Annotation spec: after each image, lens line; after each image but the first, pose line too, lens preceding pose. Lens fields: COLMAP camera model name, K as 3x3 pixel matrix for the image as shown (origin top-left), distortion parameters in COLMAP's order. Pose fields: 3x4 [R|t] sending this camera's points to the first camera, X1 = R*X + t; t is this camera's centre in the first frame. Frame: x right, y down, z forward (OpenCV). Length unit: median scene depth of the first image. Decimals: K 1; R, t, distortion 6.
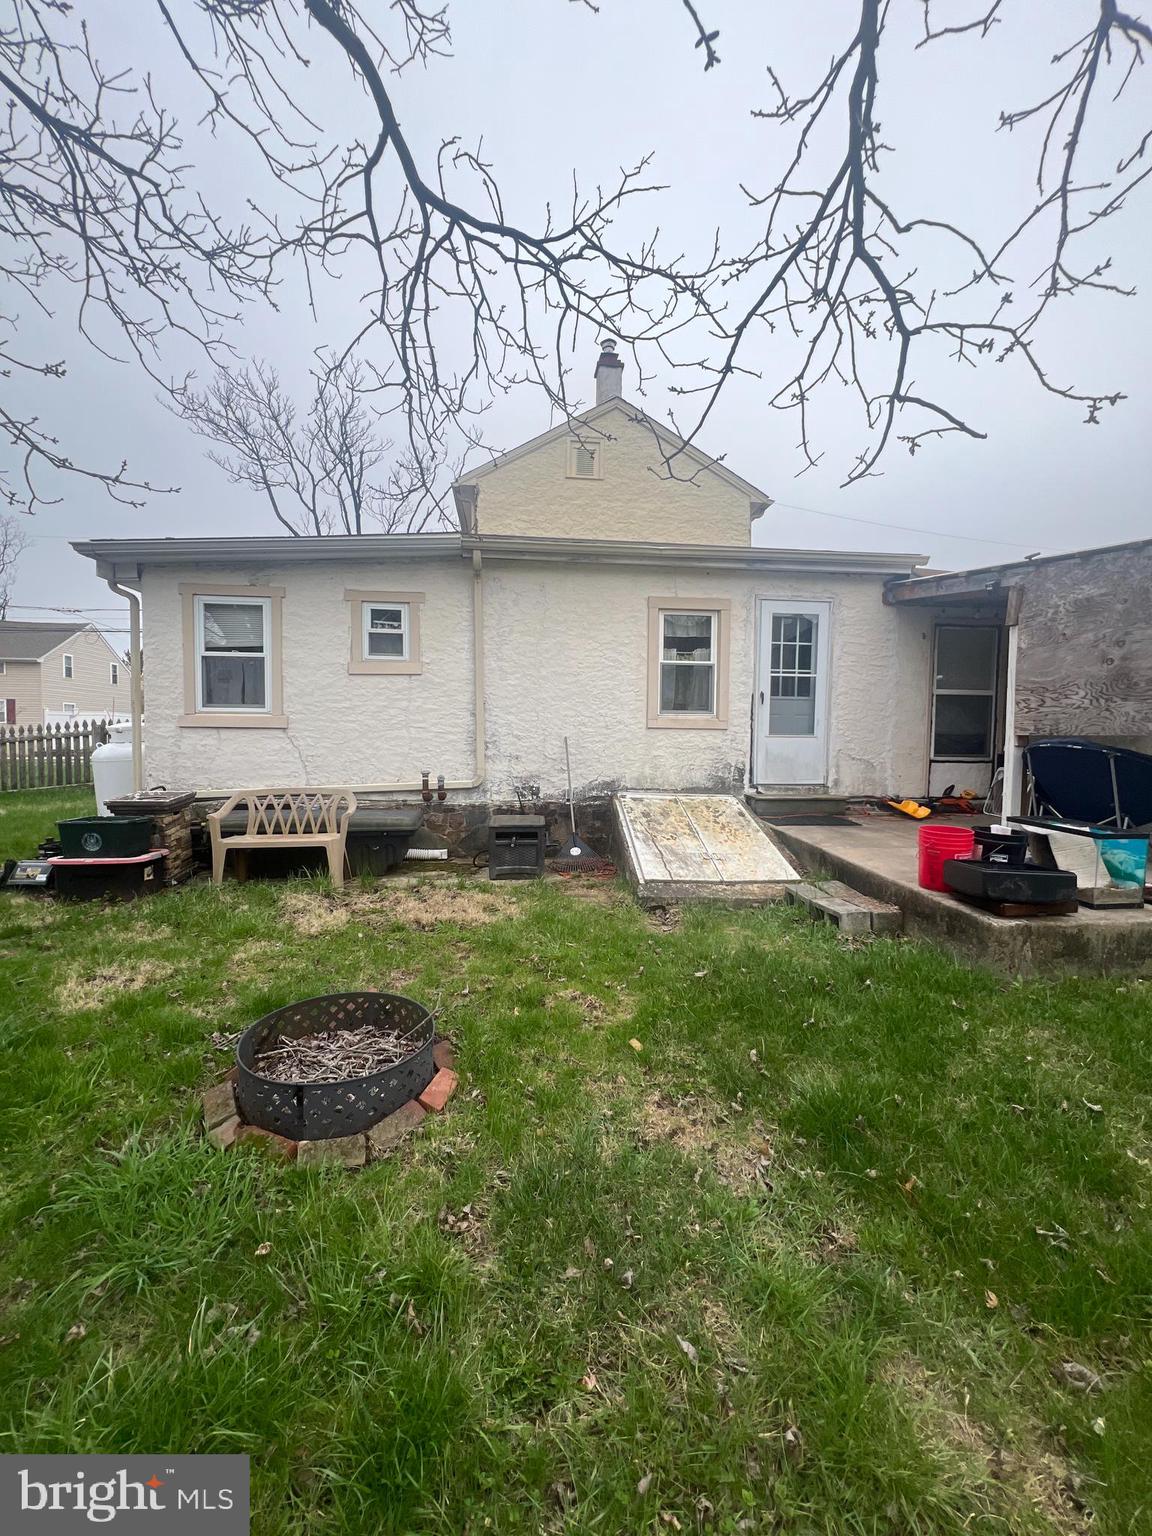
lens RADIAL K [[614.9, 0, 574.3], [0, 614.9, 765.8], [0, 0, 1]] dist [0.000981, 0.000156]
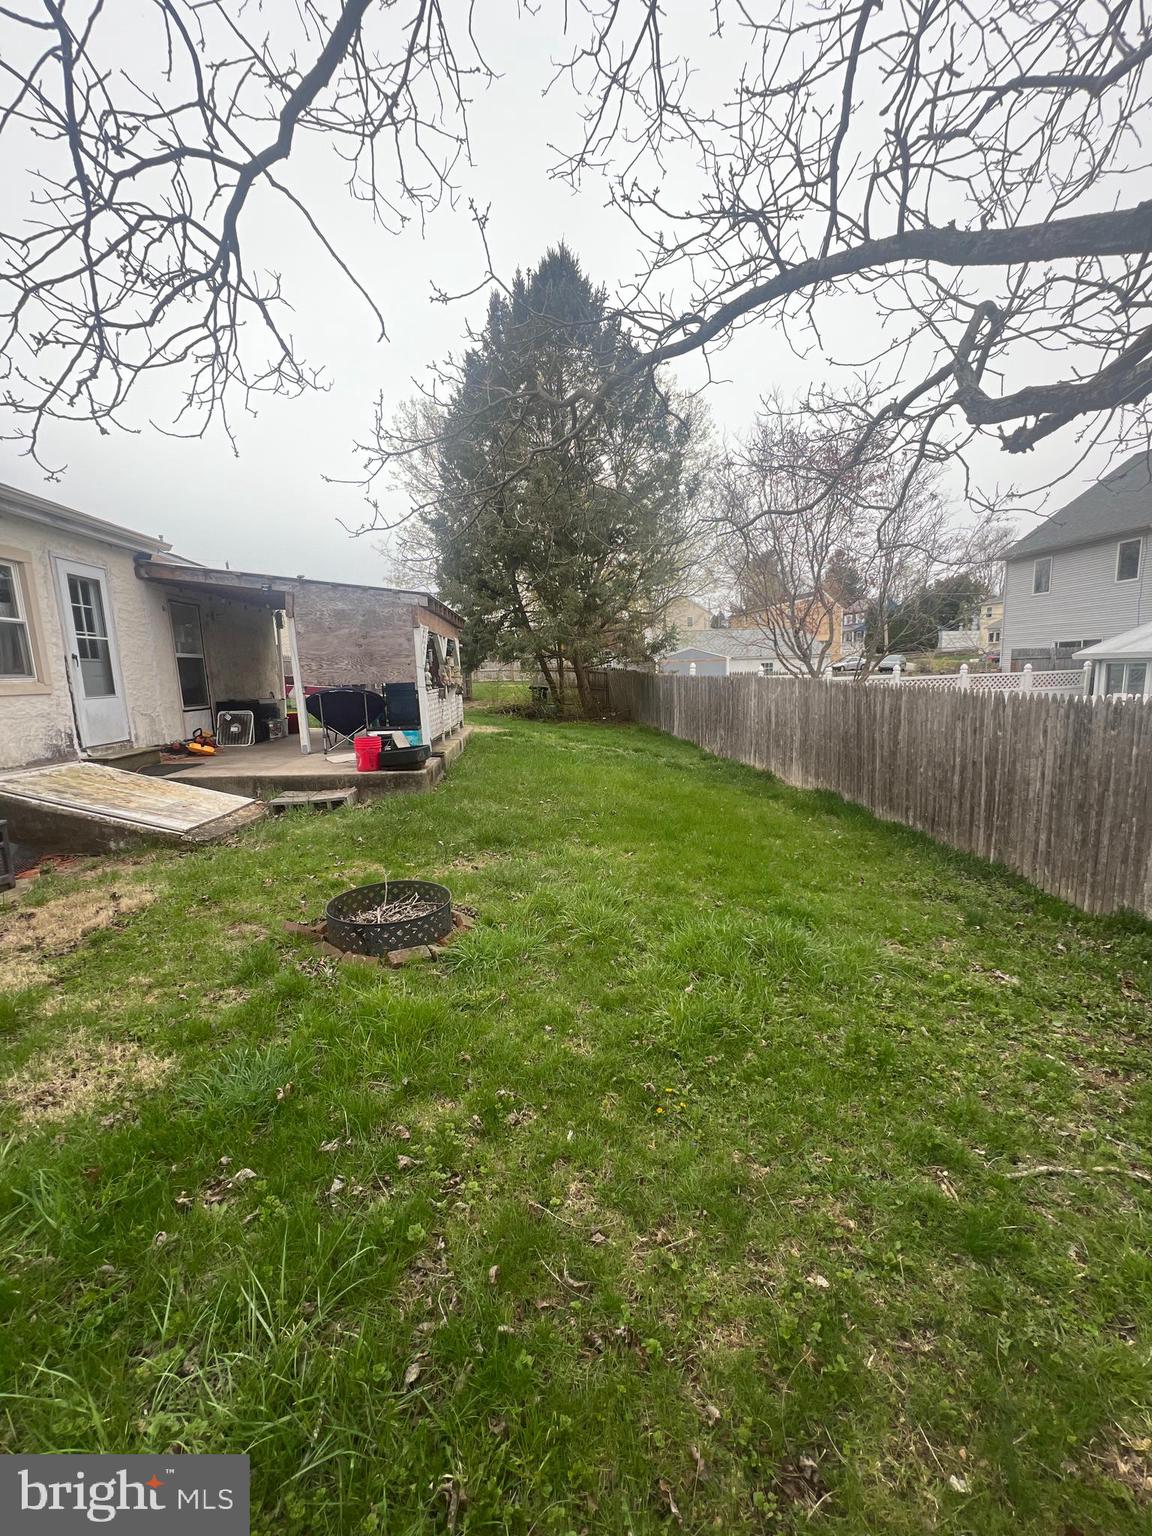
lens RADIAL K [[617.6, 0, 565.7], [0, 617.6, 770.6], [0, 0, 1]] dist [0.000053, 0.000007]
pose [[0.040639, -0.173646, 0.983969, -0.978447], [0.088575, 0.981532, 0.169558, -0.050745], [-0.995240, 0.080264, 0.055270, 0.253794]]
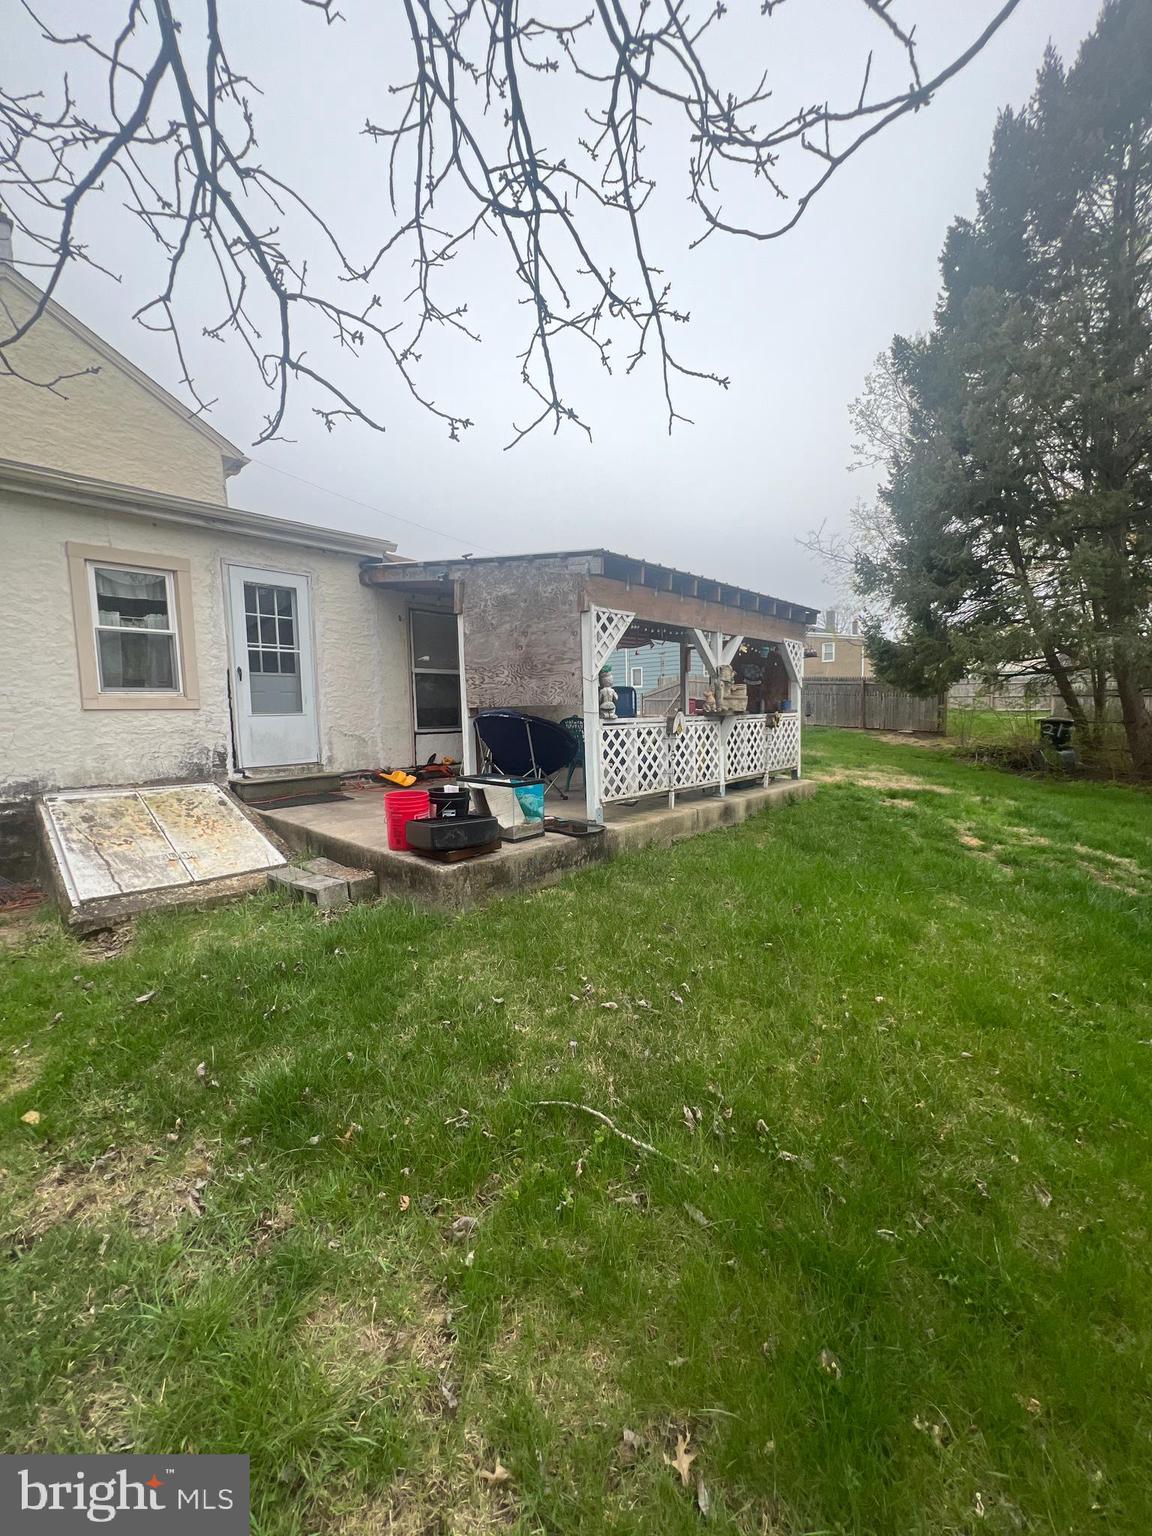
lens RADIAL K [[614.9, 0, 574.3], [0, 614.9, 765.8], [0, 0, 1]] dist [0.000981, 0.000156]
pose [[0.743032, -0.085211, 0.663810, 0.081850], [0.063606, 0.996363, 0.056703, 0.008025], [-0.666227, 0.000090, 0.745749, -0.018334]]
